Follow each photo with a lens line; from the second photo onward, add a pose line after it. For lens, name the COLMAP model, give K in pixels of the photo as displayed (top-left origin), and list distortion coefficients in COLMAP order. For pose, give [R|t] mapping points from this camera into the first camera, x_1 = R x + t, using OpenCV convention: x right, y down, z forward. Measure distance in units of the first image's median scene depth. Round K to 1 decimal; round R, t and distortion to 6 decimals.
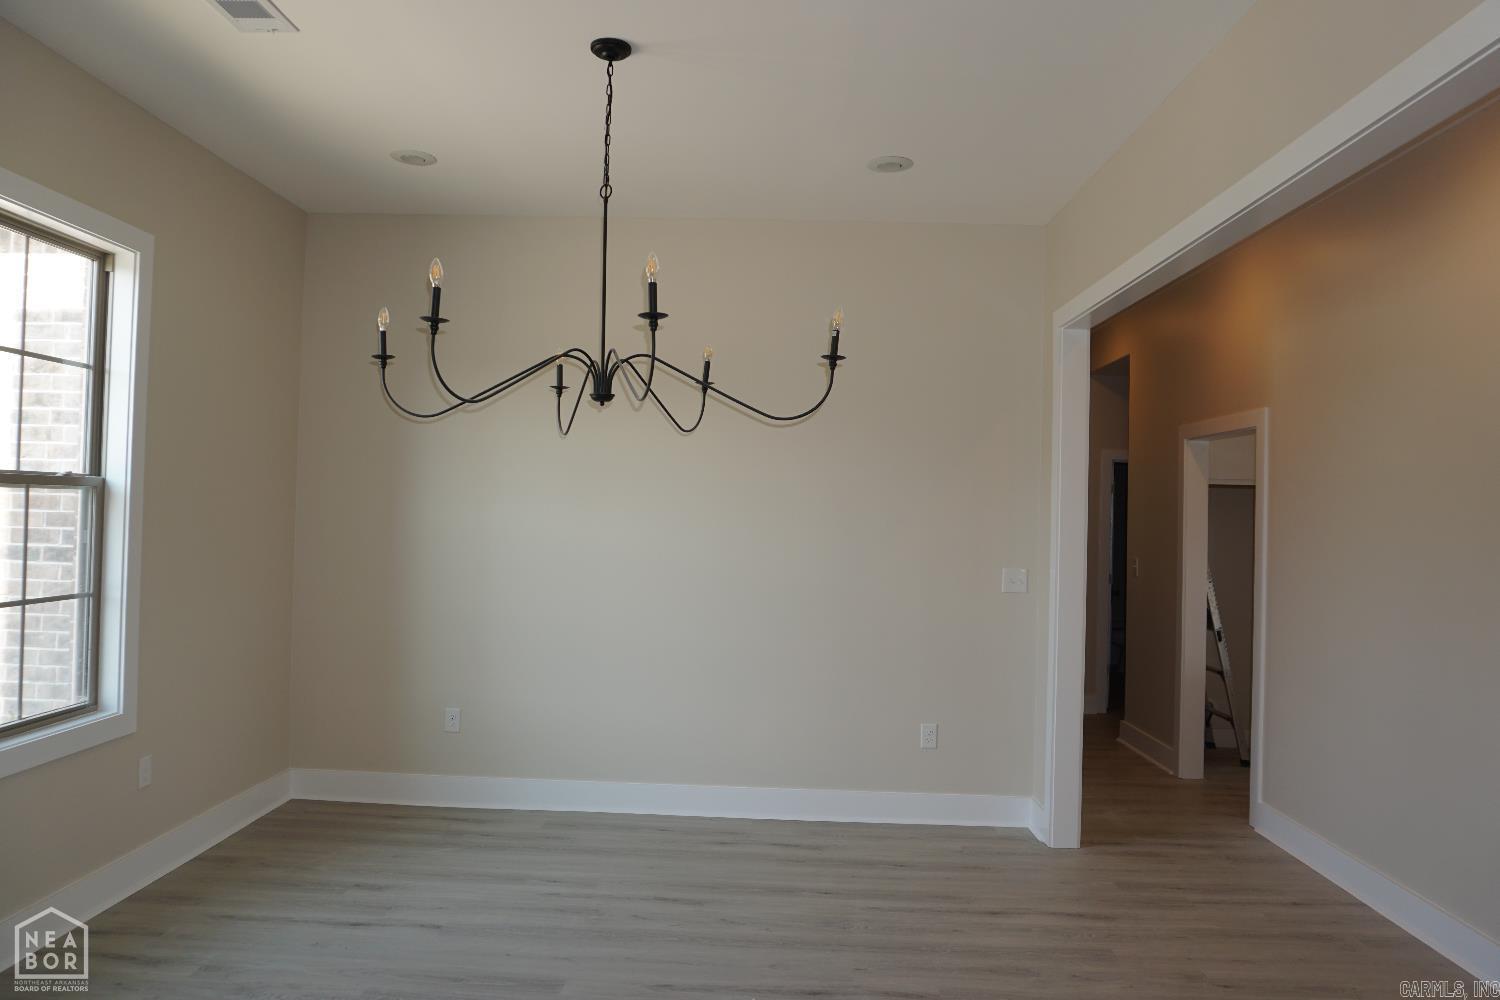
lens RADIAL K [[1011.9, 0, 748.5], [0, 1011.9, 493.0], [0, 0, 1]] dist [-0.051841, 0.040212]
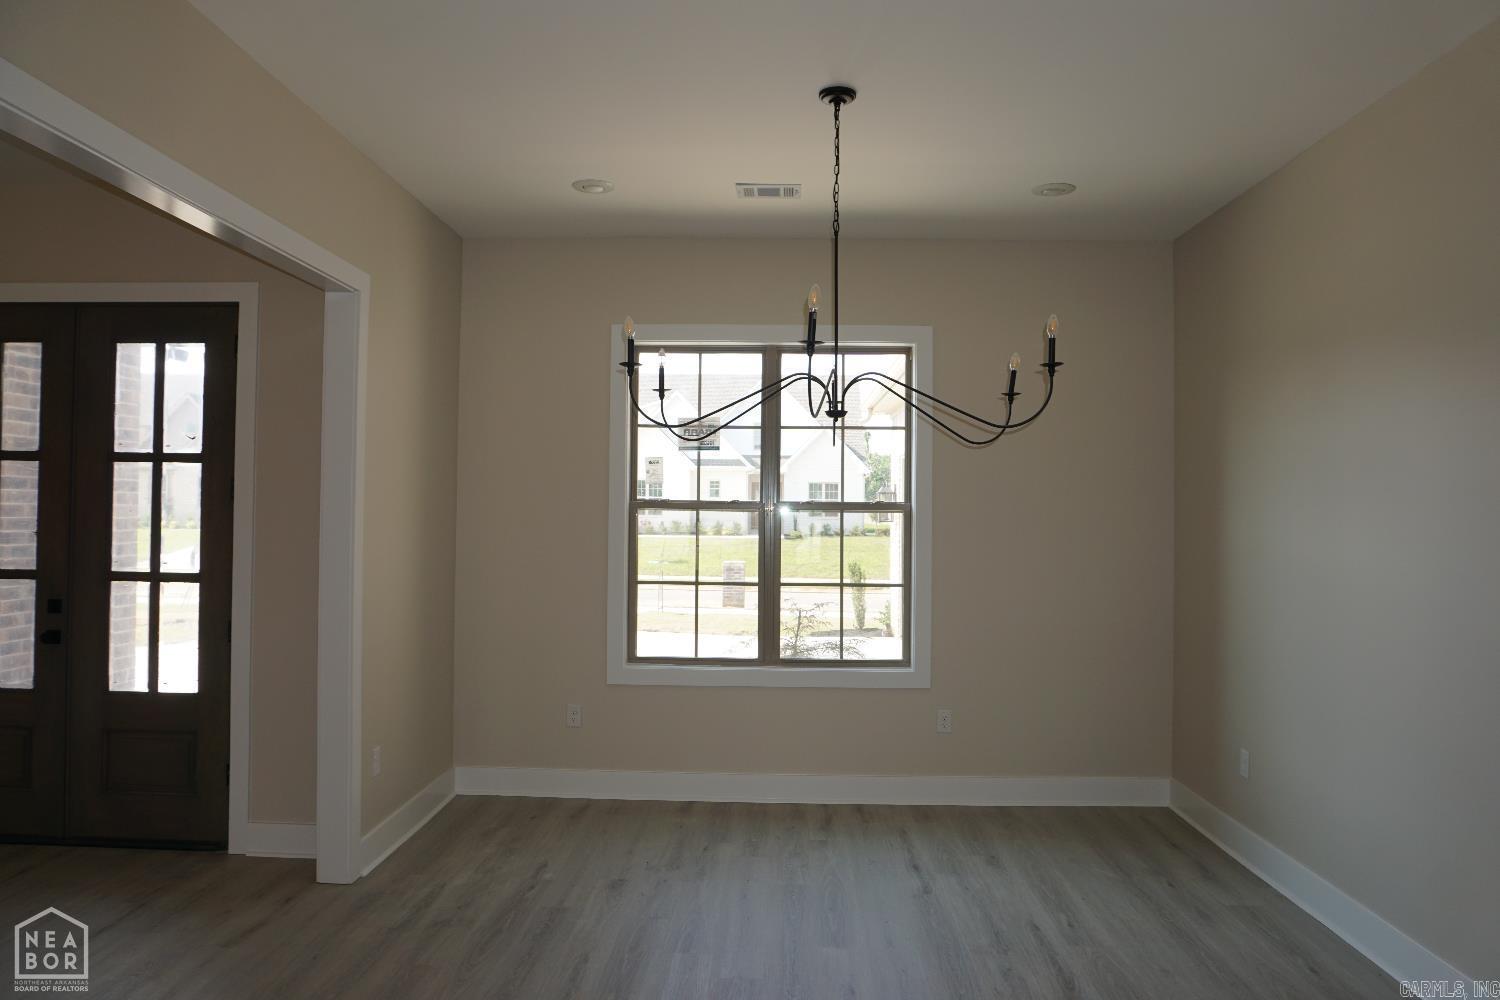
lens RADIAL K [[1011.9, 0, 748.5], [0, 1011.9, 493.0], [0, 0, 1]] dist [-0.051841, 0.040212]
pose [[0.014564, -0.042561, -0.998988, 0.803964], [0.006512, 0.999077, -0.042470, 0.030654], [0.999873, -0.005887, 0.014828, 0.757698]]
